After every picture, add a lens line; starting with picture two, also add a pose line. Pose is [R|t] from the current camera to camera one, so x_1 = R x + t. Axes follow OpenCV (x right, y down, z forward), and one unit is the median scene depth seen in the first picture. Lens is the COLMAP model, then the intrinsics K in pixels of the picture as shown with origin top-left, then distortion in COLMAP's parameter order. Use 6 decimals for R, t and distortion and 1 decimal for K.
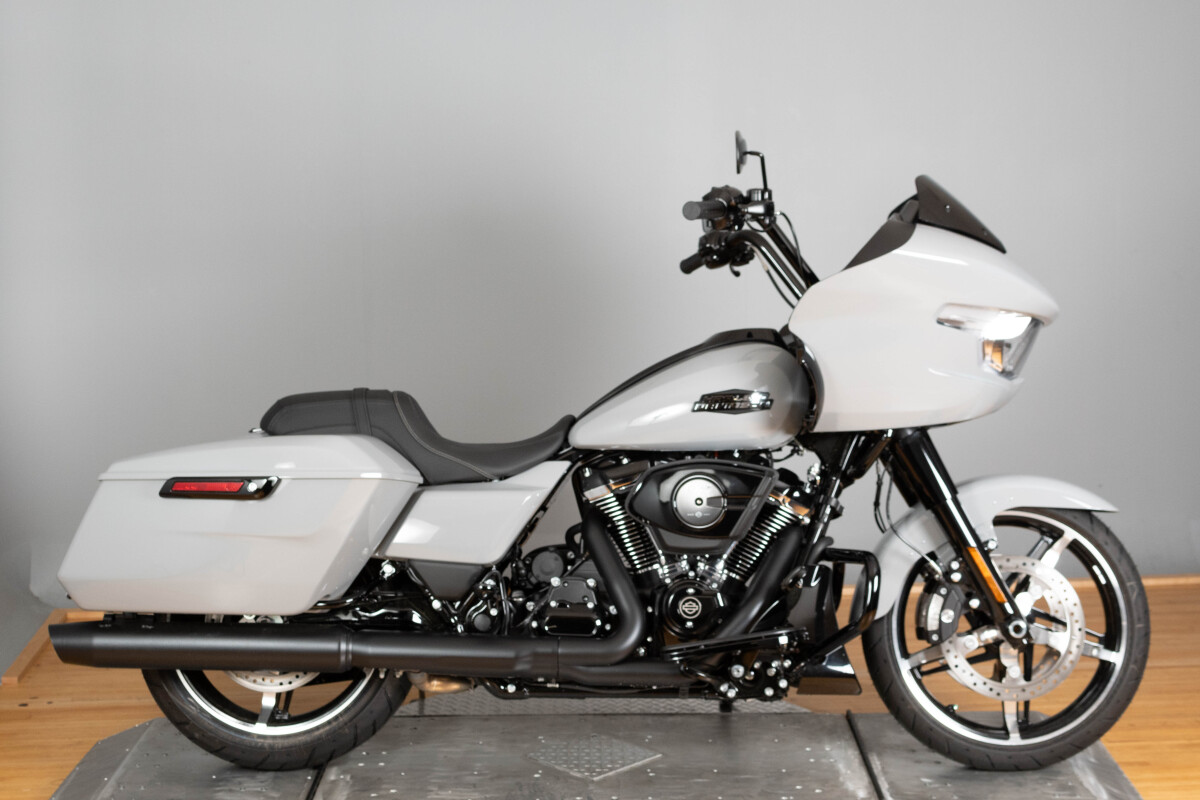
lens RADIAL K [[1927.4, 0, 600.0], [0, 1927.4, 400.0], [0, 0, 1]] dist [-0.006100, -0.033237]
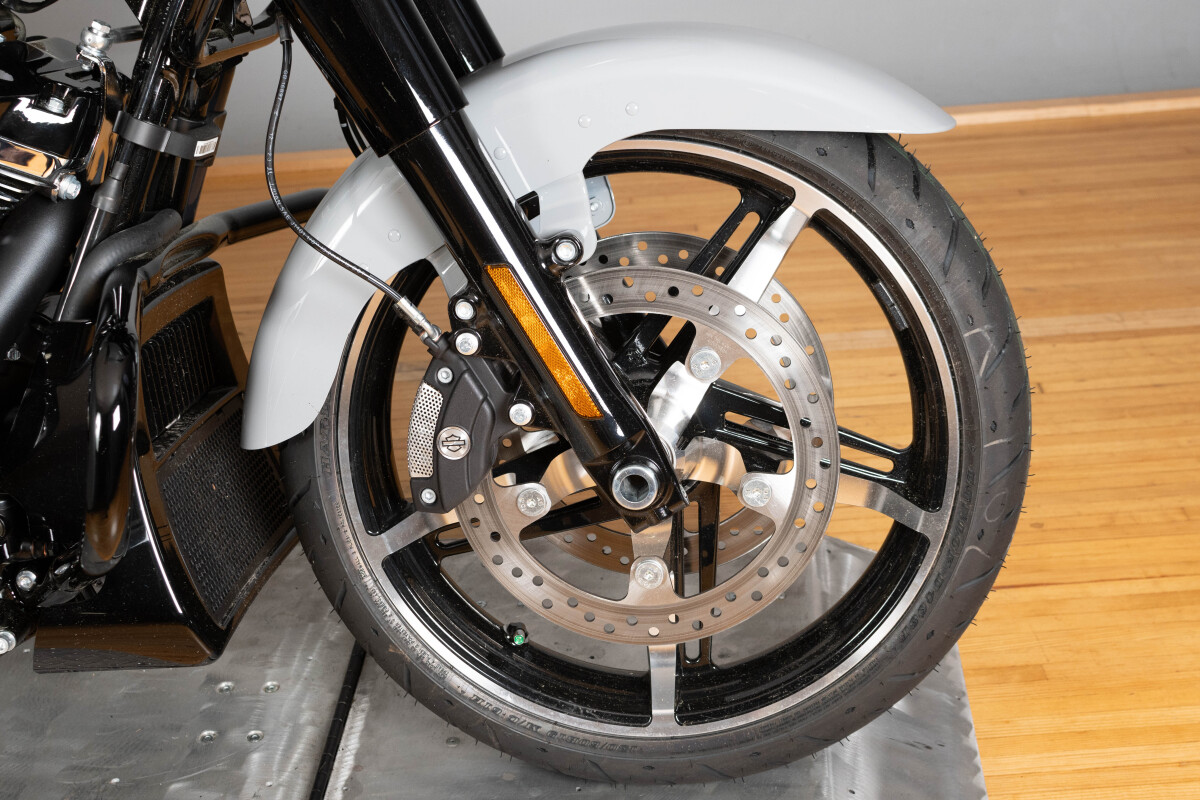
lens RADIAL K [[1834.5, 0, 600.0], [0, 1834.5, 400.0], [0, 0, 1]] dist [-0.000538, 0.023882]
pose [[0.997552, -0.022264, -0.066293, 0.229037], [0.042620, 0.945126, 0.323913, -0.007031], [0.055444, -0.325945, 0.943761, 0.670389]]
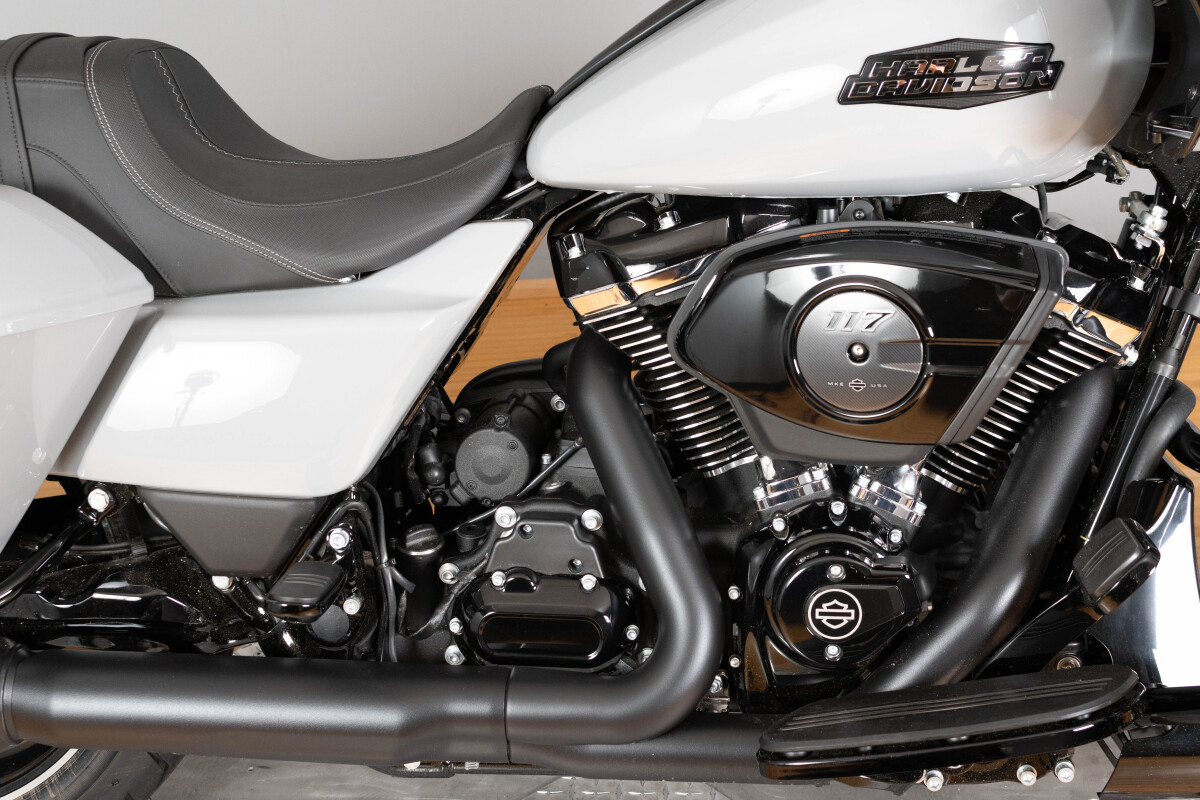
lens RADIAL K [[1834.5, 0, 600.0], [0, 1834.5, 400.0], [0, 0, 1]] dist [-0.000538, 0.023882]
pose [[0.996673, -0.014445, -0.080209, 0.028831], [0.037365, 0.955629, 0.292192, -0.043286], [0.072429, -0.294217, 0.952990, 0.631631]]
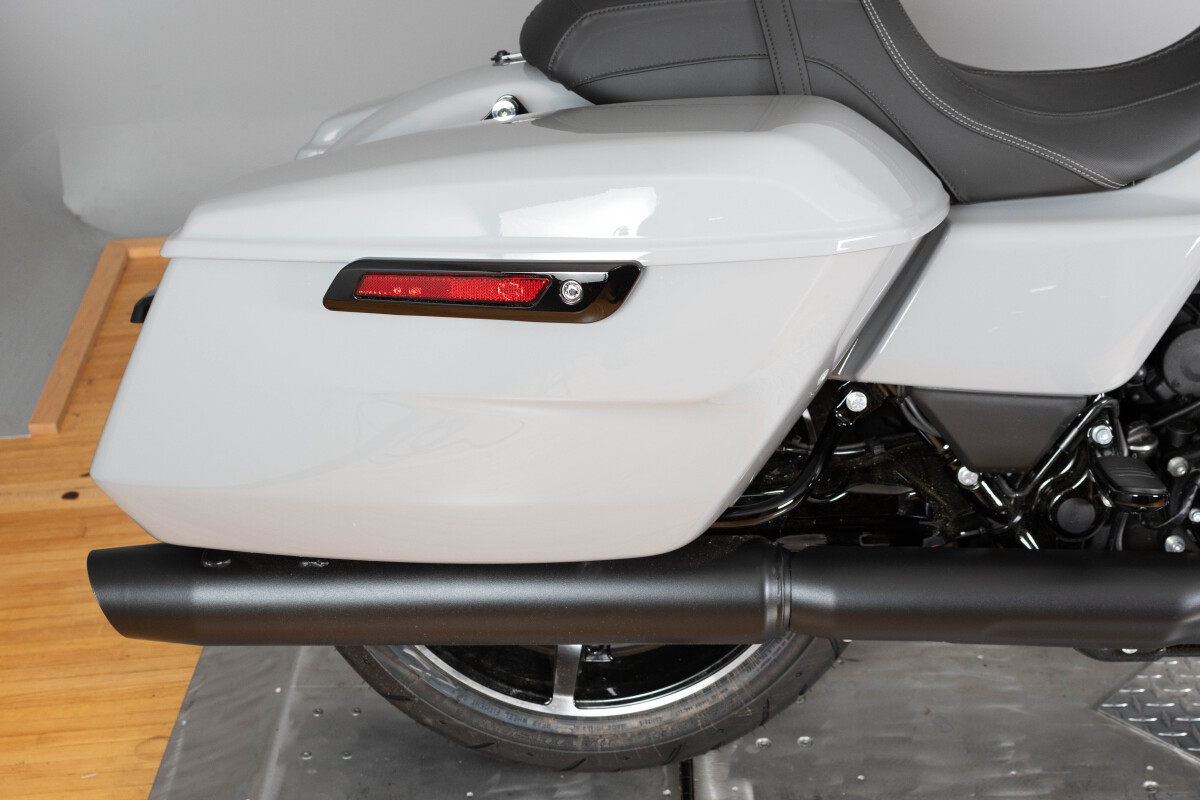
lens RADIAL K [[1834.5, 0, 600.0], [0, 1834.5, 400.0], [0, 0, 1]] dist [-0.000538, 0.023882]
pose [[0.999164, -0.026872, -0.030824, -0.152528], [0.035708, 0.940694, 0.337372, -0.051888], [0.019930, -0.338191, 0.940867, 0.607618]]
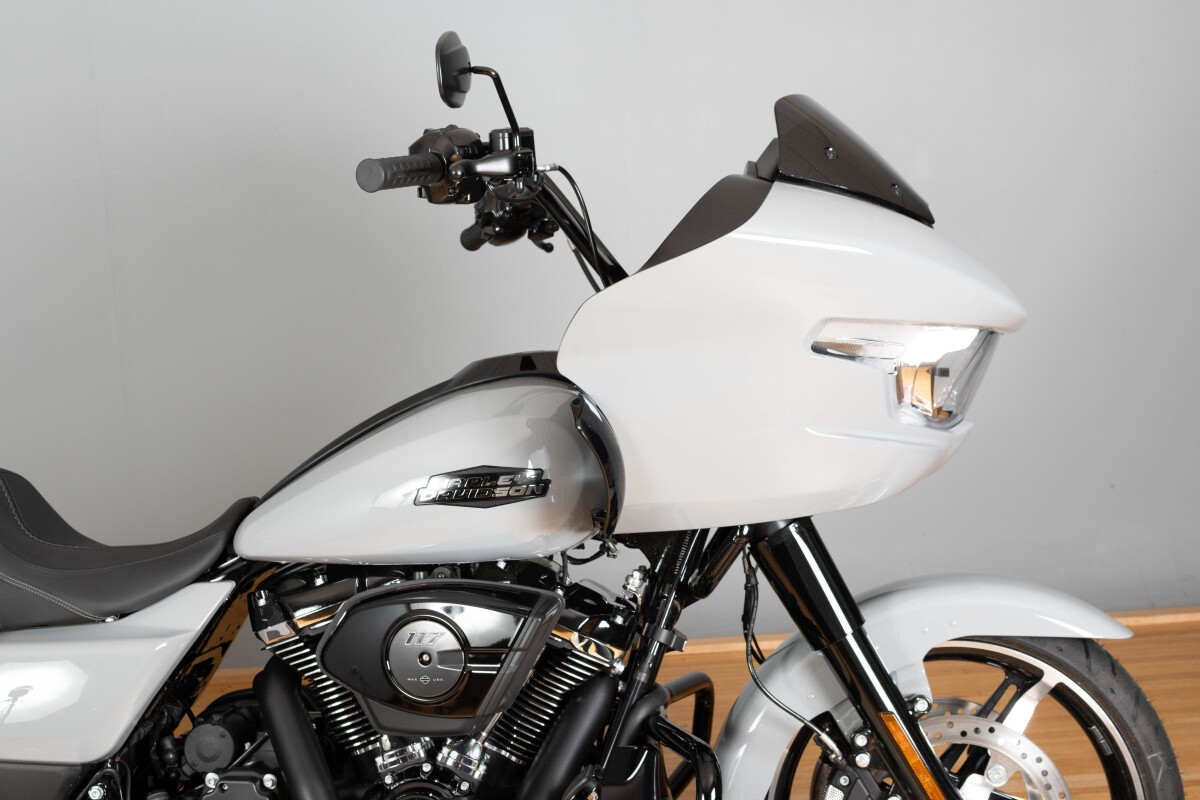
lens RADIAL K [[1834.5, 0, 600.0], [0, 1834.5, 400.0], [0, 0, 1]] dist [-0.000538, 0.023882]
pose [[0.999242, -0.029203, -0.025755, 0.118859], [0.030692, 0.997759, 0.059463, -0.057710], [0.023961, -0.060209, 0.997898, 0.422988]]
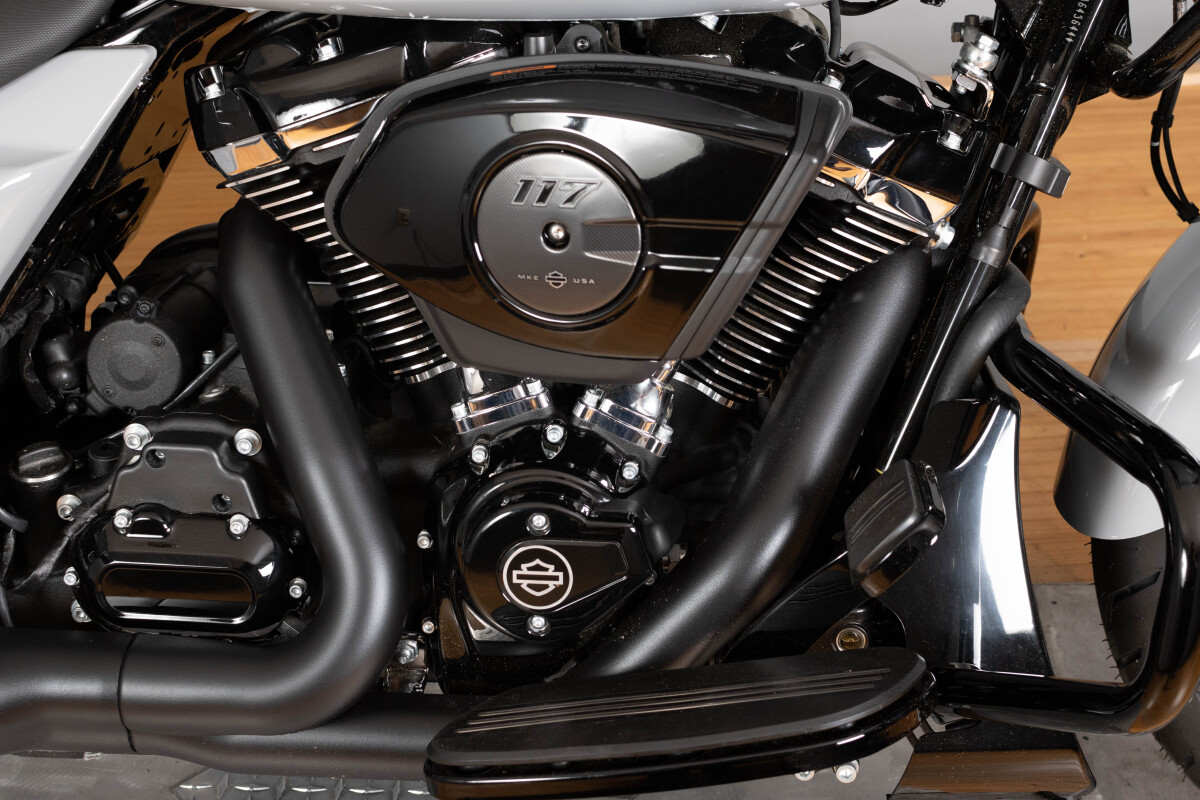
lens RADIAL K [[1834.5, 0, 600.0], [0, 1834.5, 400.0], [0, 0, 1]] dist [-0.000538, 0.023882]
pose [[0.997869, -0.000304, -0.065256, 0.072511], [0.025538, 0.922052, 0.386222, -0.026051], [0.060052, -0.387066, 0.920095, 0.724906]]
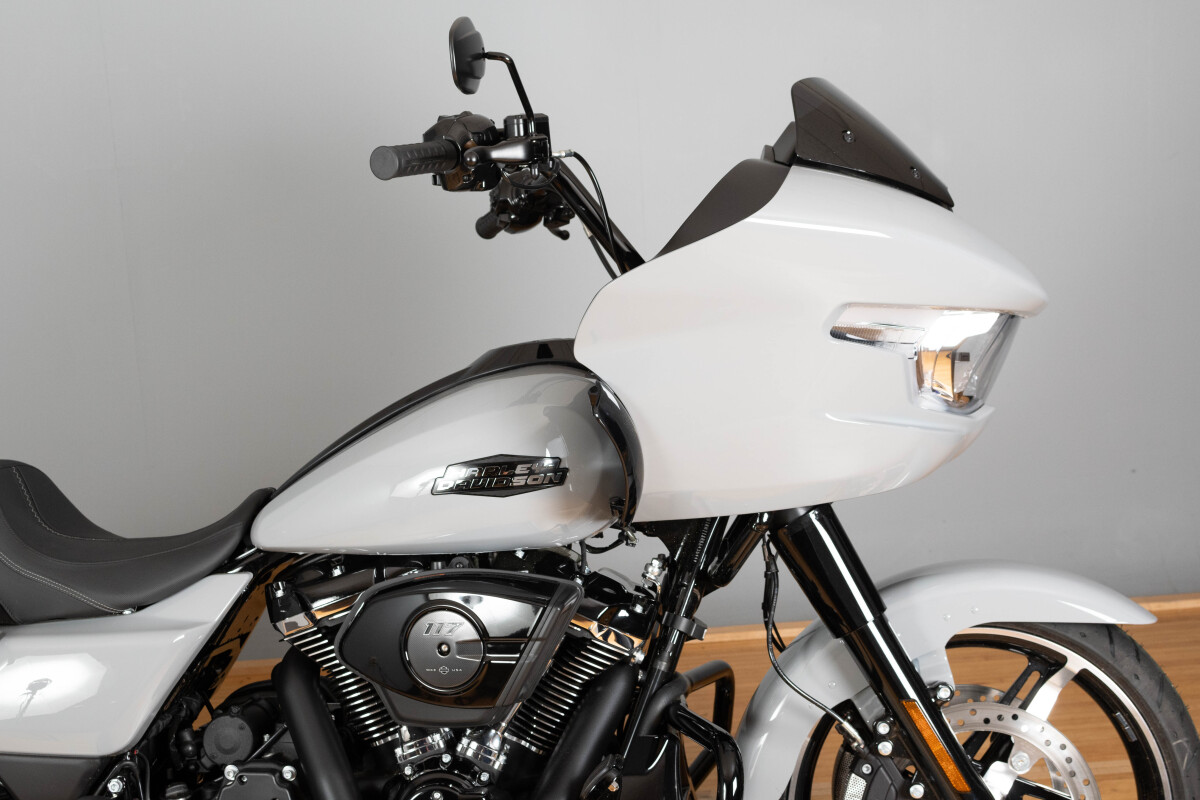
lens RADIAL K [[1834.5, 0, 600.0], [0, 1834.5, 400.0], [0, 0, 1]] dist [-0.000538, 0.023882]
pose [[0.998689, -0.037048, -0.035329, 0.118619], [0.039290, 0.997111, 0.065010, -0.056994], [0.032818, -0.066313, 0.997259, 0.426910]]
